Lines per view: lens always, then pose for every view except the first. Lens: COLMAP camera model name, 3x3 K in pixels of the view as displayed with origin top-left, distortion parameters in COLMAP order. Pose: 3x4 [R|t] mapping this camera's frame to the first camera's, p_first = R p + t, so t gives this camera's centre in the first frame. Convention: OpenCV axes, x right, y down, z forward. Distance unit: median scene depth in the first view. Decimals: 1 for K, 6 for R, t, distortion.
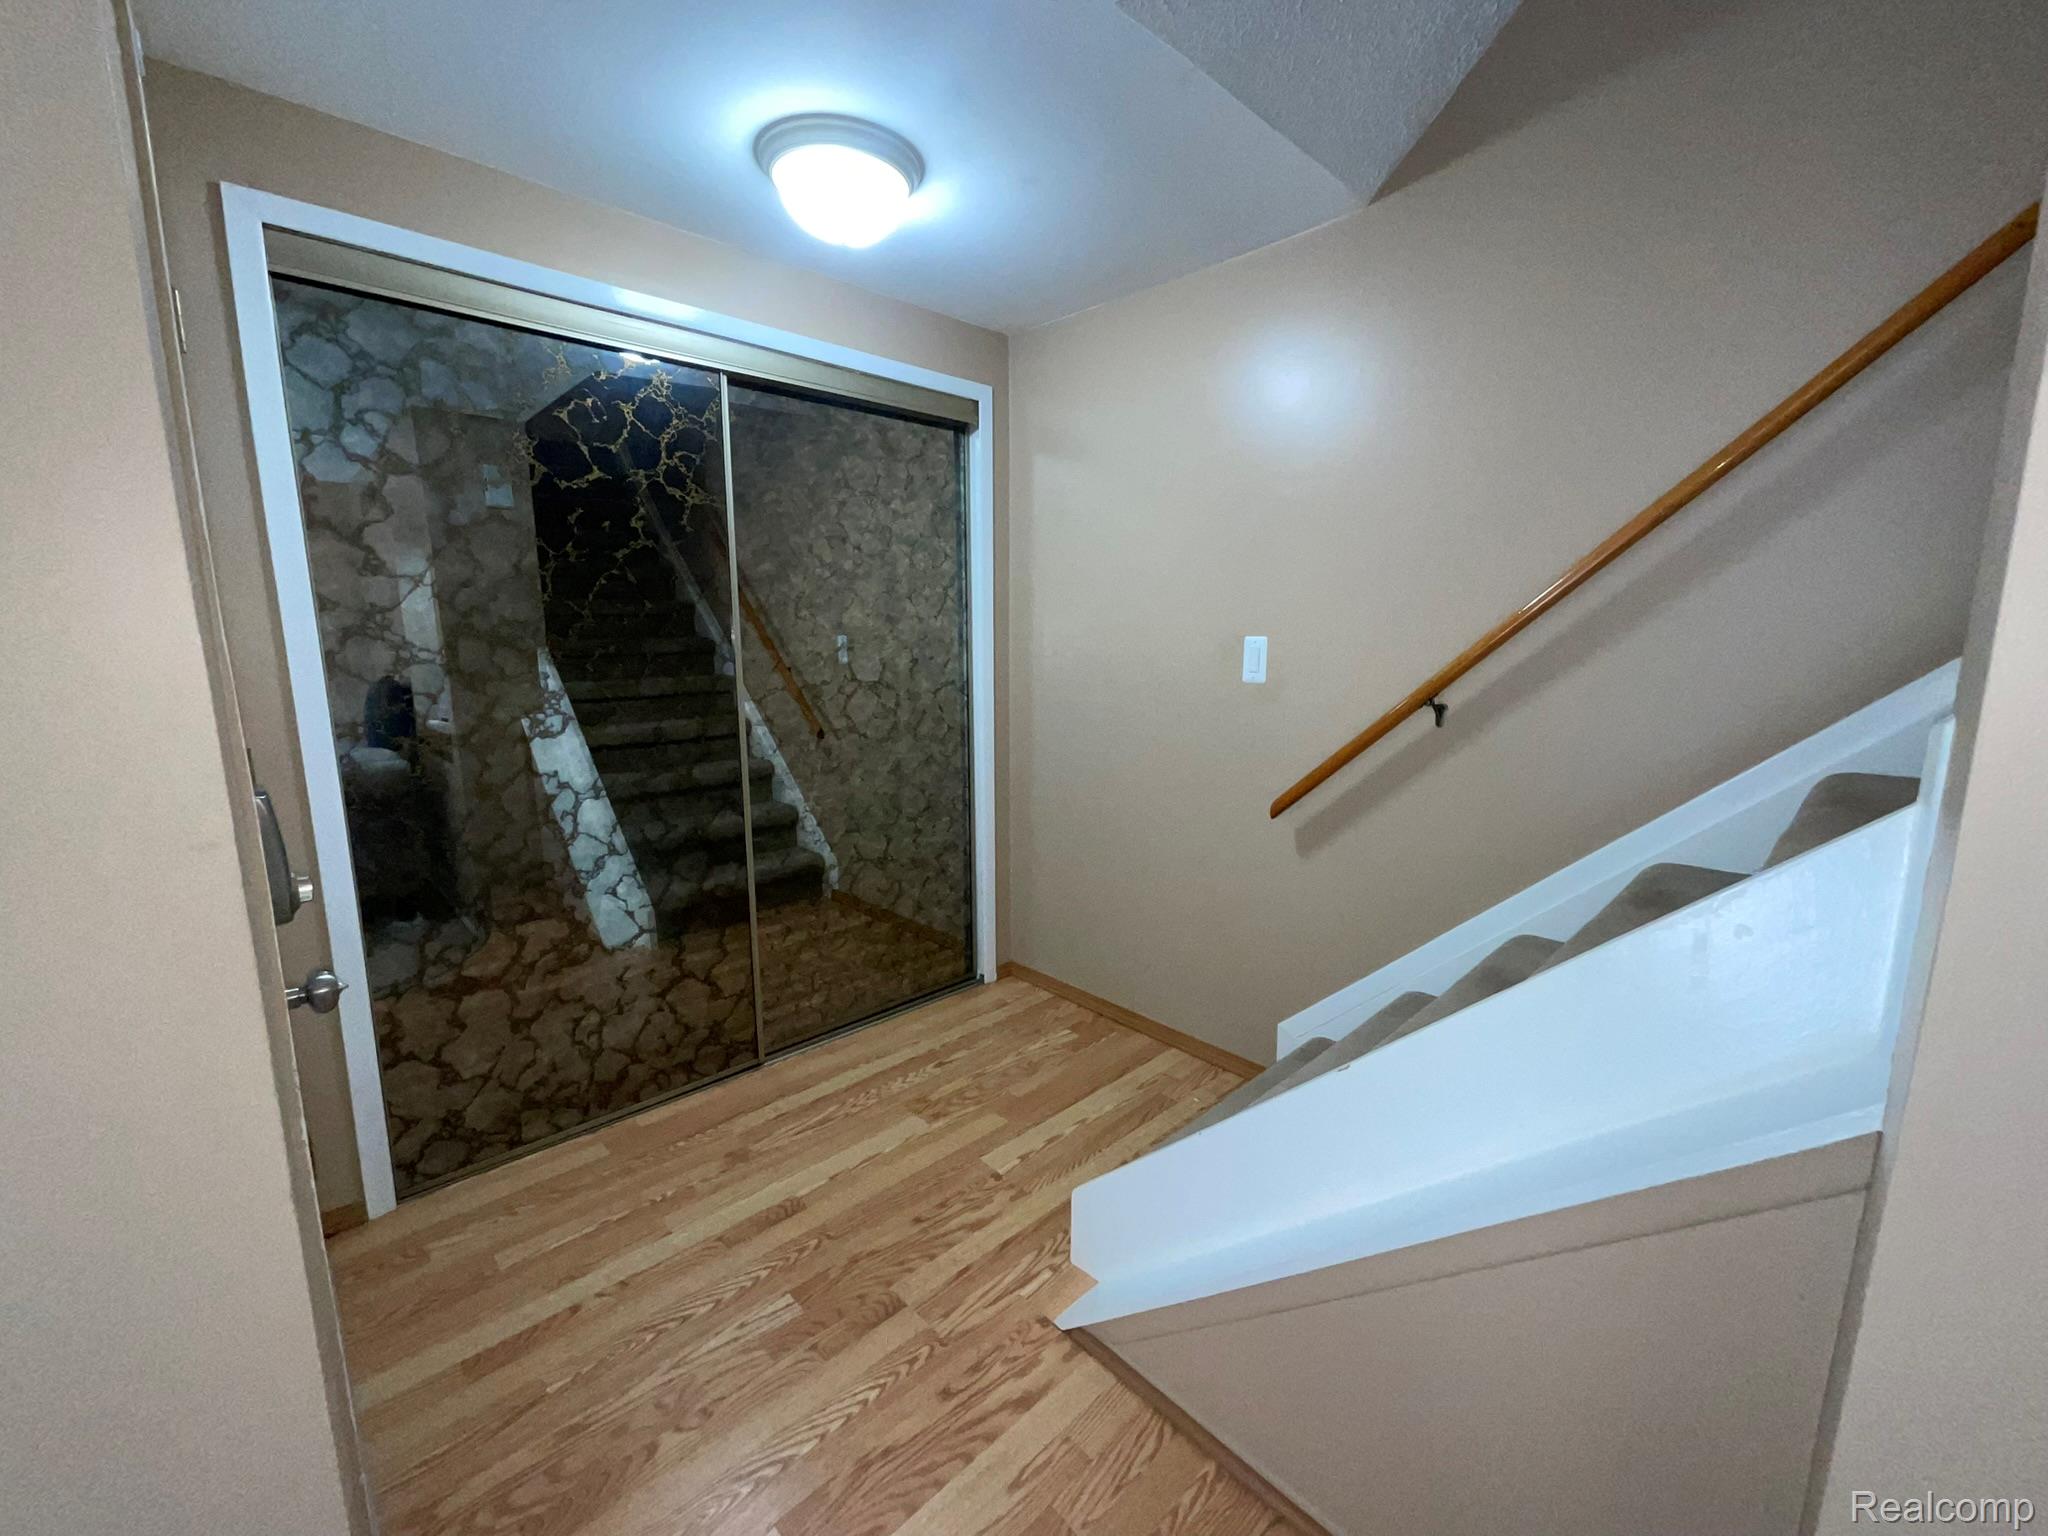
lens RADIAL K [[828.0, 0, 1025.6], [0, 828.0, 766.1], [0, 0, 1]] dist [-0.010373, 0.006631]
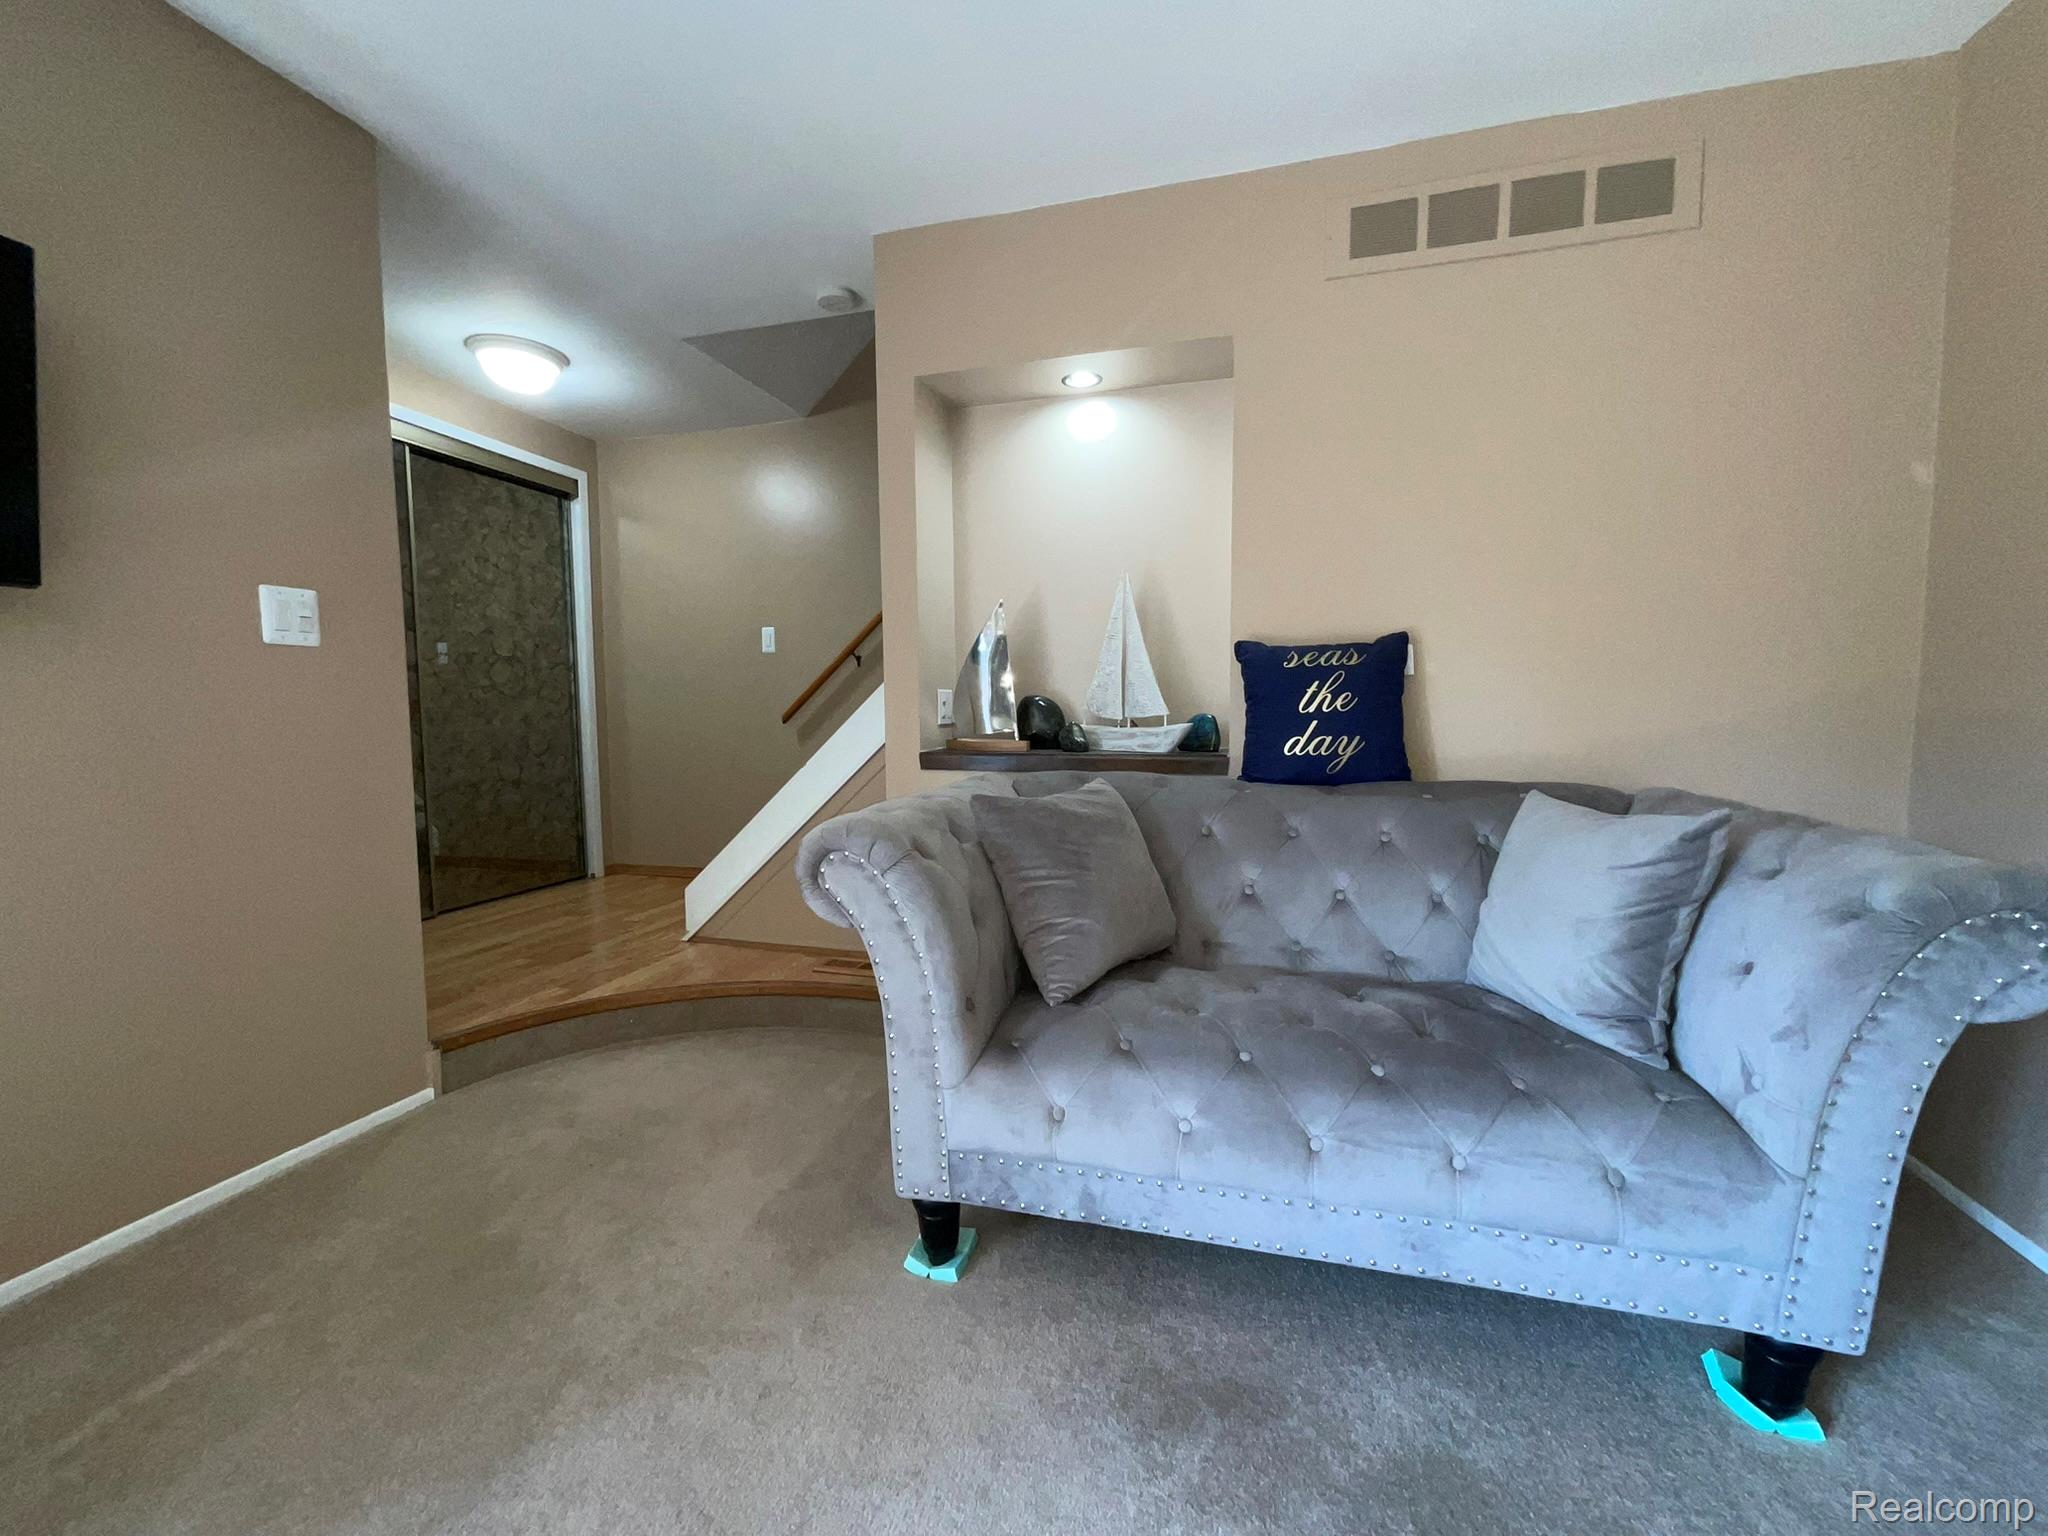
lens RADIAL K [[828.0, 0, 1025.6], [0, 828.0, 766.1], [0, 0, 1]] dist [-0.010373, 0.006631]
pose [[0.859564, -0.043249, 0.509195, -0.164629], [0.092518, 0.993117, -0.071826, 0.310665], [-0.502584, 0.108849, 0.857649, -0.769477]]
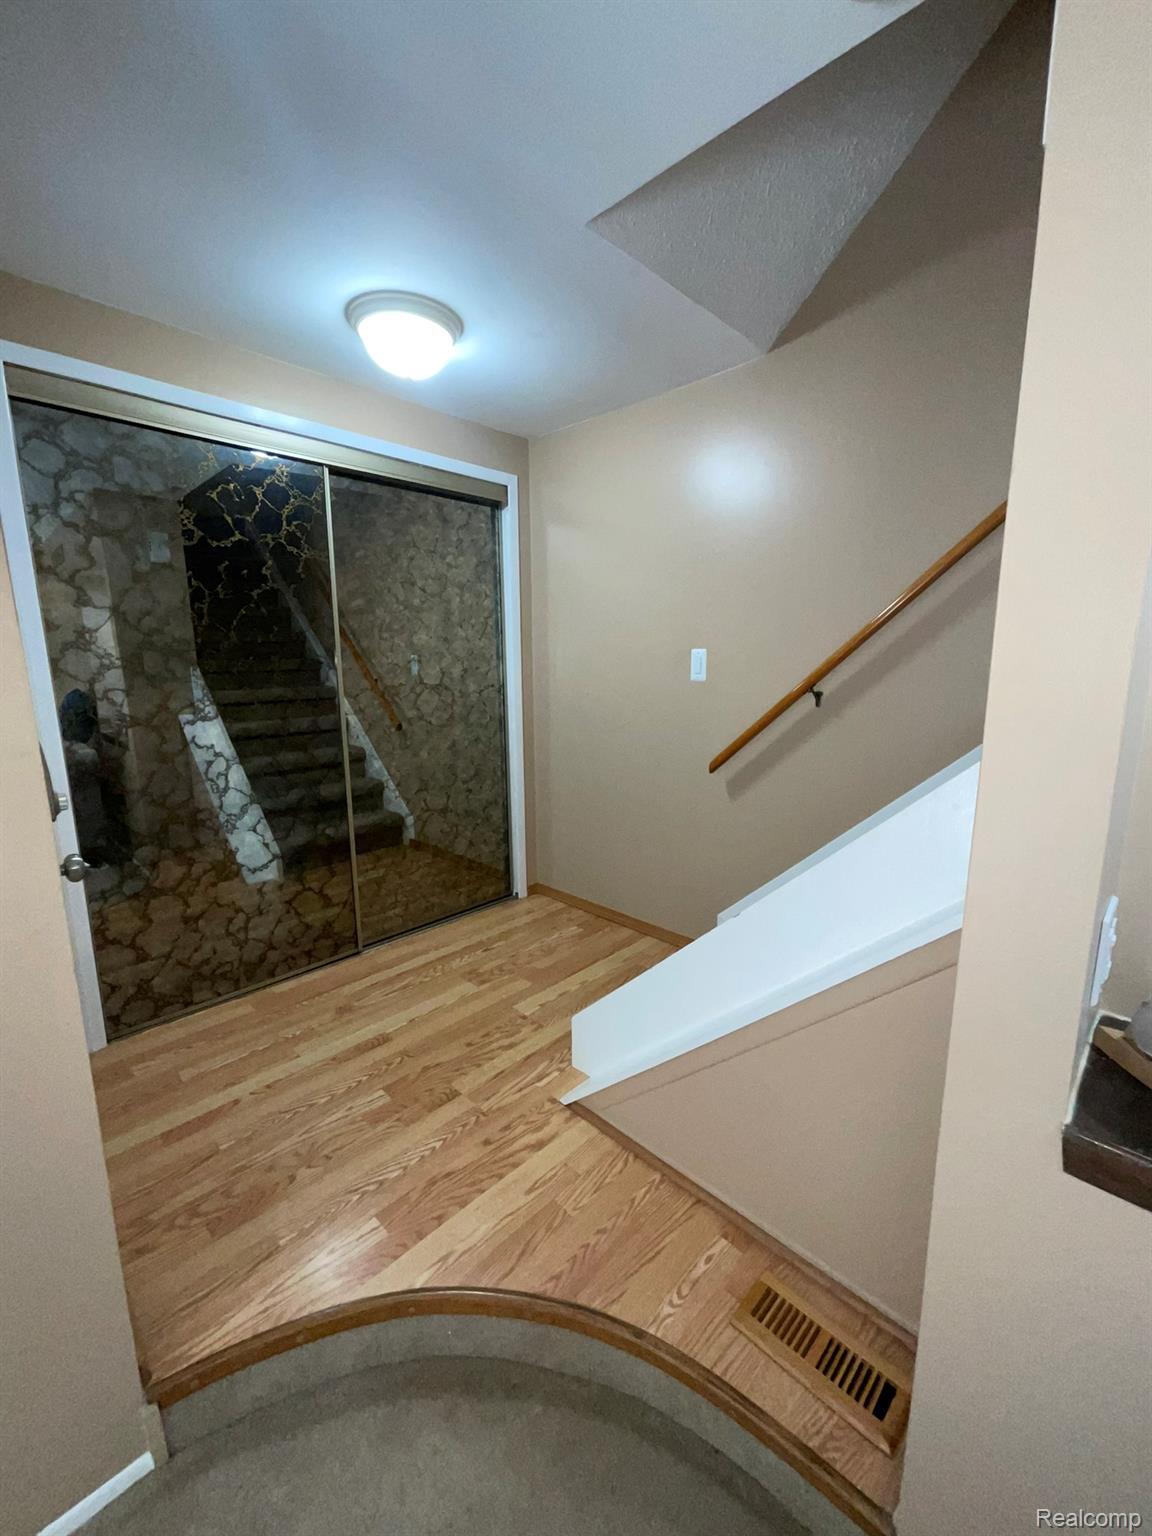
lens RADIAL K [[621.0, 0, 577.9], [0, 621.0, 767.6], [0, 0, 1]] dist [-0.010373, 0.006631]
pose [[0.999351, -0.012997, 0.033595, 0.024439], [0.012622, 0.999856, 0.011334, 0.034863], [-0.033737, -0.010902, 0.999371, -0.081045]]
